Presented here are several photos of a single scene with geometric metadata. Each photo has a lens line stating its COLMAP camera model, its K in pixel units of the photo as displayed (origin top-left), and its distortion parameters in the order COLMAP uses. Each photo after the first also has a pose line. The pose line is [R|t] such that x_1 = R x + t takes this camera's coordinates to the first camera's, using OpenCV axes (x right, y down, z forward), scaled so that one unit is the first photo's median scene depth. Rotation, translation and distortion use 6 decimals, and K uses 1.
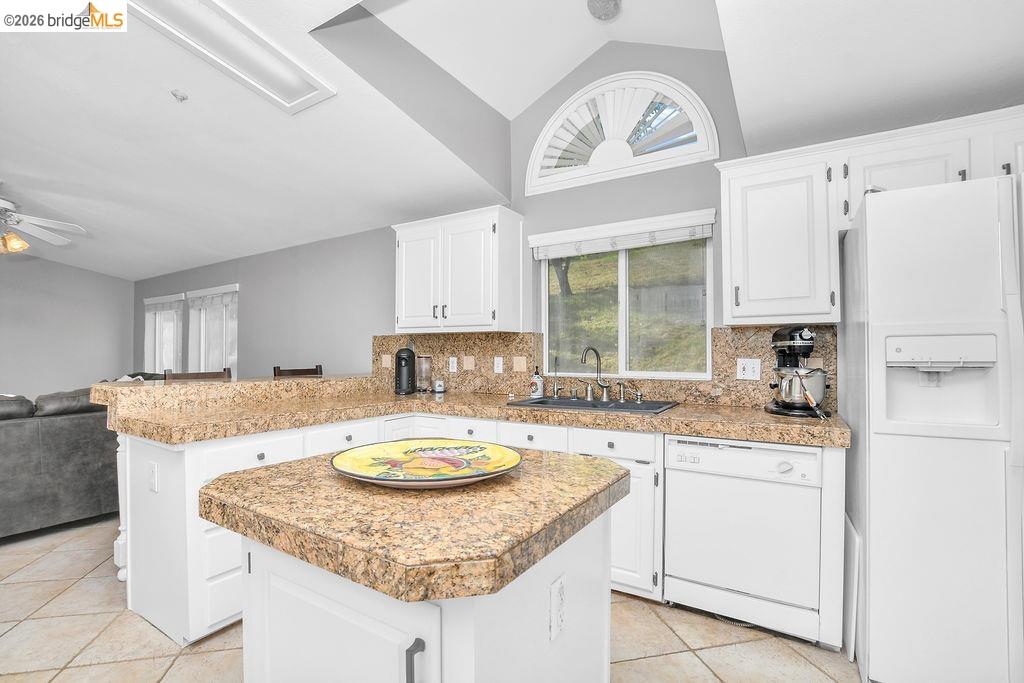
lens RADIAL K [[470.6, 0, 484.0], [0, 470.6, 346.4], [0, 0, 1]] dist [-0.020259, 0.000613]
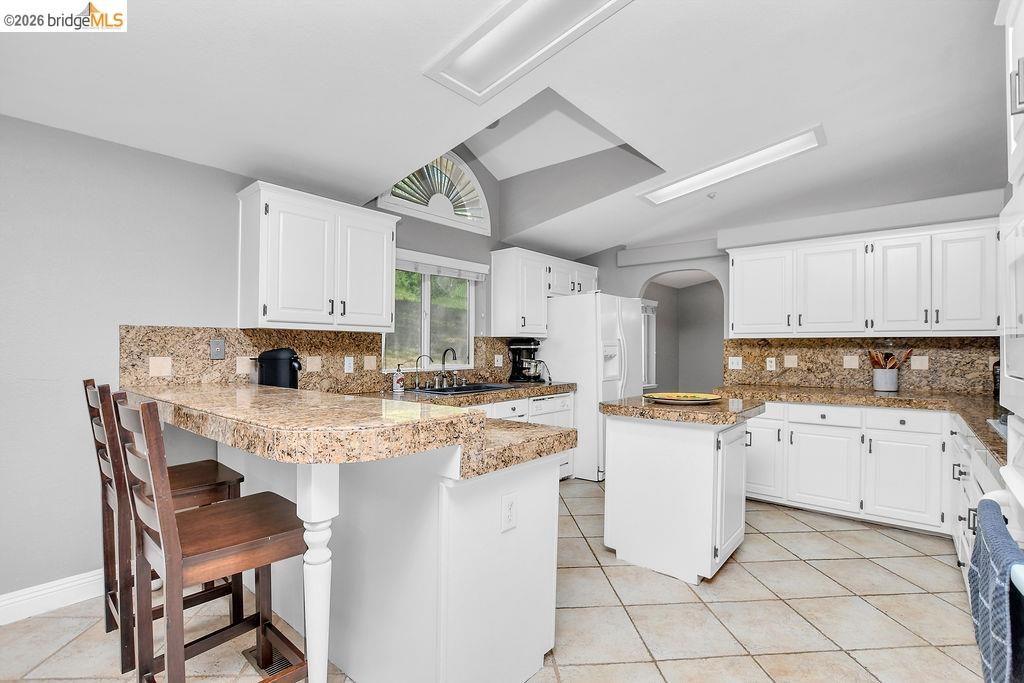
lens RADIAL K [[470.6, 0, 508.2], [0, 470.6, 345.0], [0, 0, 1]] dist [-0.020259, 0.000613]
pose [[0.137650, 0.006354, 0.990461, -1.075910], [-0.016085, 0.999862, -0.004178, -0.004240], [-0.990350, -0.015356, 0.137733, 0.631014]]
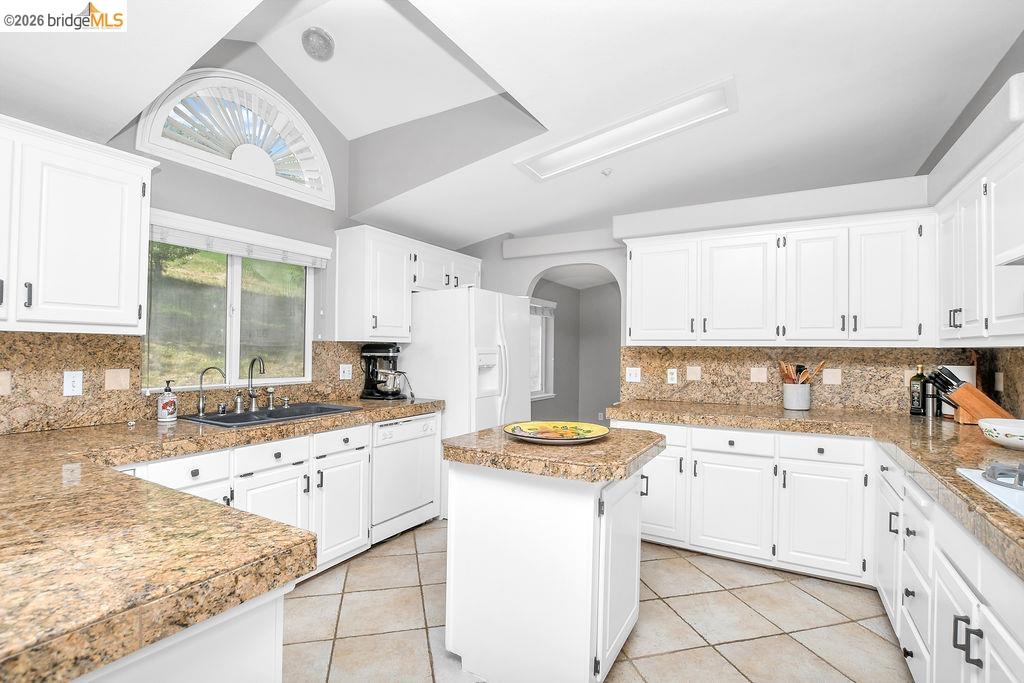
lens RADIAL K [[470.6, 0, 508.1], [0, 470.6, 344.3], [0, 0, 1]] dist [-0.020259, 0.000613]
pose [[-0.040310, 0.012540, 0.999109, -0.750090], [-0.022878, 0.999648, -0.013469, -0.022800], [-0.998925, -0.023401, -0.040009, 0.507766]]
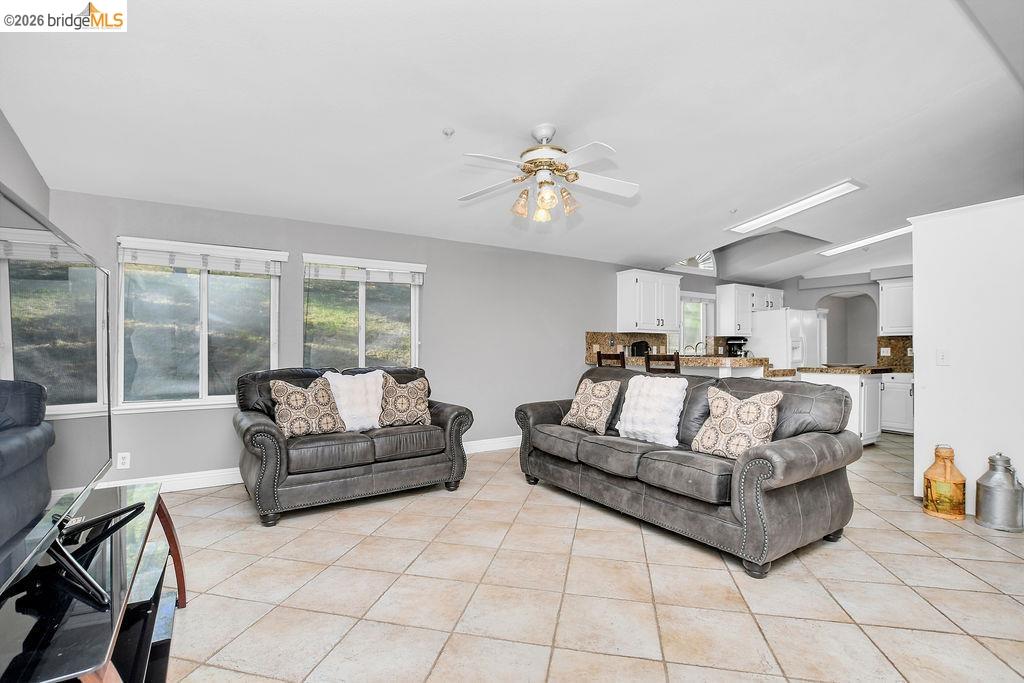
lens RADIAL K [[470.6, 0, 503.5], [0, 470.6, 348.0], [0, 0, 1]] dist [-0.020259, 0.000613]
pose [[0.421404, 0.005595, 0.906856, -2.442126], [-0.015654, 0.999877, 0.001105, 0.045640], [-0.906738, -0.014662, 0.421440, 0.878322]]
